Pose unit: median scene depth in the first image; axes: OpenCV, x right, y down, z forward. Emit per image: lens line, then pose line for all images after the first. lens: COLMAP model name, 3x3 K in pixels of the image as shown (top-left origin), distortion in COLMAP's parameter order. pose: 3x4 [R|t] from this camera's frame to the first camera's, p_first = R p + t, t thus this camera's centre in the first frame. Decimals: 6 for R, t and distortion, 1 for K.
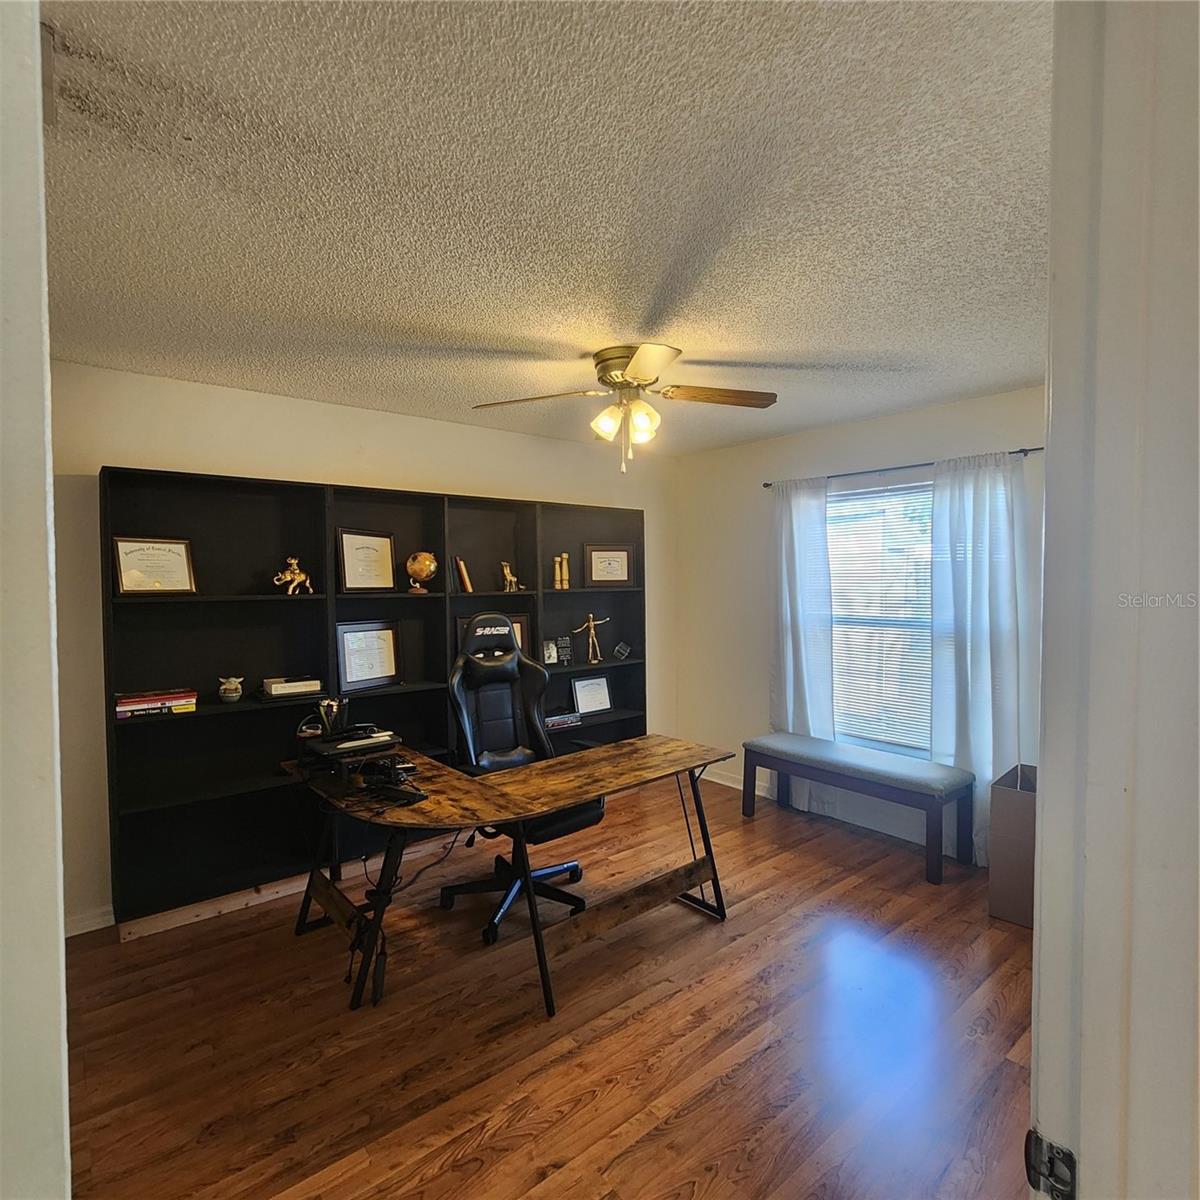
lens RADIAL K [[657.7, 0, 603.6], [0, 657.7, 592.8], [0, 0, 1]] dist [0.005971, -0.003294]
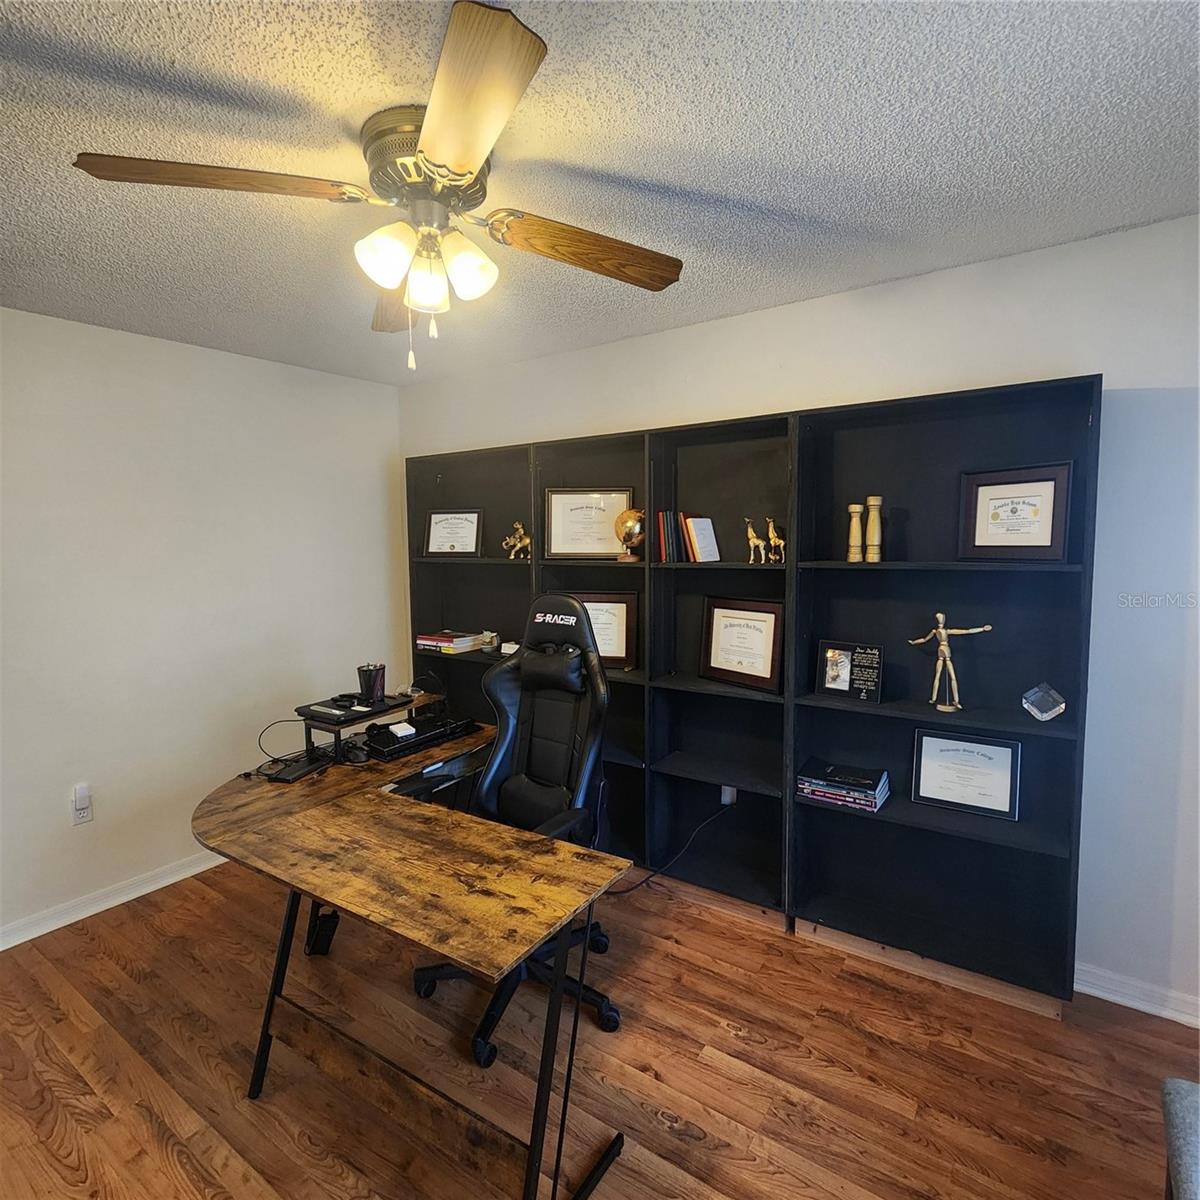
lens RADIAL K [[657.7, 0, 603.6], [0, 657.7, 592.8], [0, 0, 1]] dist [0.005971, -0.003294]
pose [[0.278583, 0.088094, -0.956363, 0.543527], [-0.007449, 0.995953, 0.089571, -0.037418], [0.960383, -0.017829, 0.278112, 0.854183]]
